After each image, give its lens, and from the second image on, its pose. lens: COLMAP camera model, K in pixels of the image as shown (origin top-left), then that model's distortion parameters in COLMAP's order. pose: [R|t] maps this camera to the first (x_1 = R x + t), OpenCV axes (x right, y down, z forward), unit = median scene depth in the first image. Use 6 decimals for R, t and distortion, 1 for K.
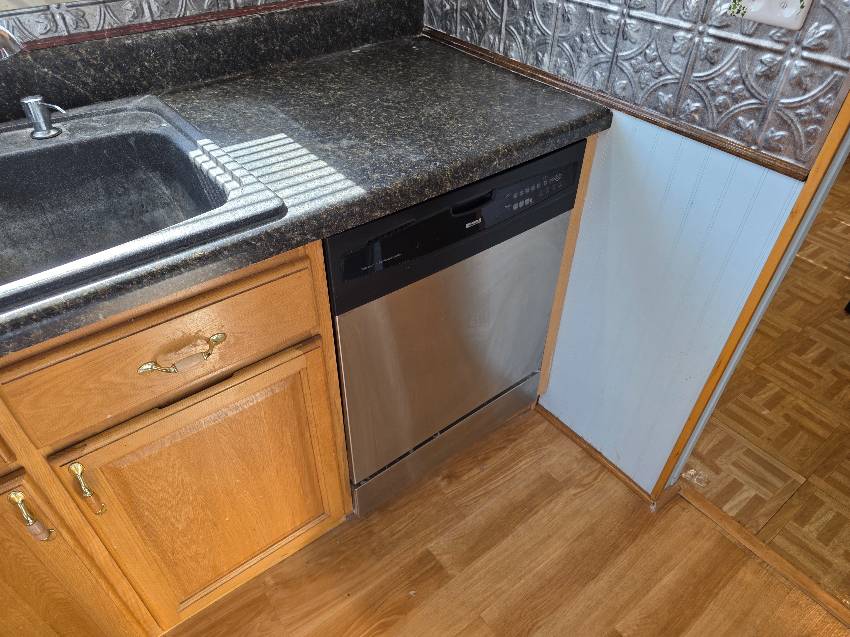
lens RADIAL K [[564.2, 0, 426.2], [0, 564.2, 314.0], [0, 0, 1]] dist [0.051951, -0.054898]
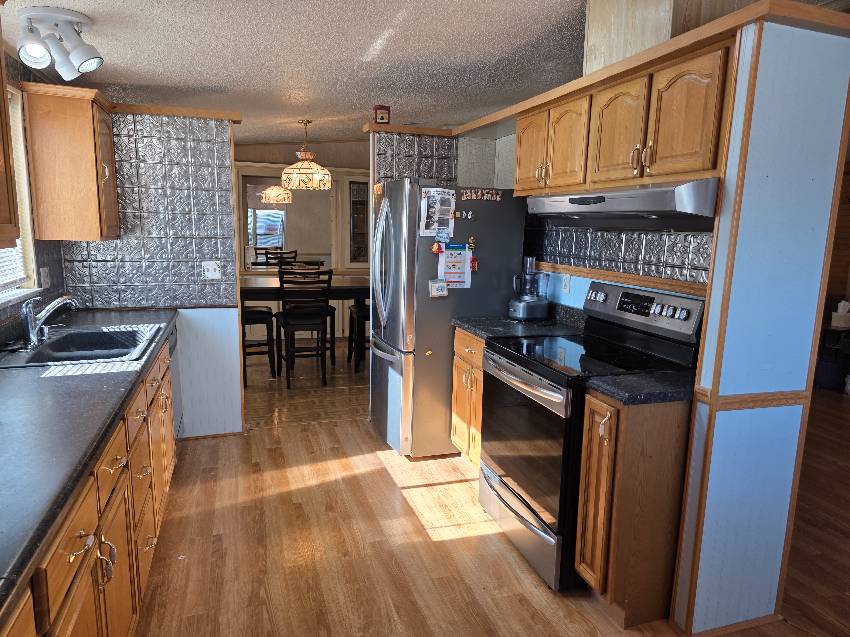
lens RADIAL K [[564.2, 0, 426.2], [0, 564.2, 314.0], [0, 0, 1]] dist [0.051951, -0.054898]
pose [[0.338500, -0.161539, 0.926997, -1.712113], [0.593476, 0.801150, -0.077103, 0.588555], [-0.730208, 0.576250, 0.367059, -0.952402]]
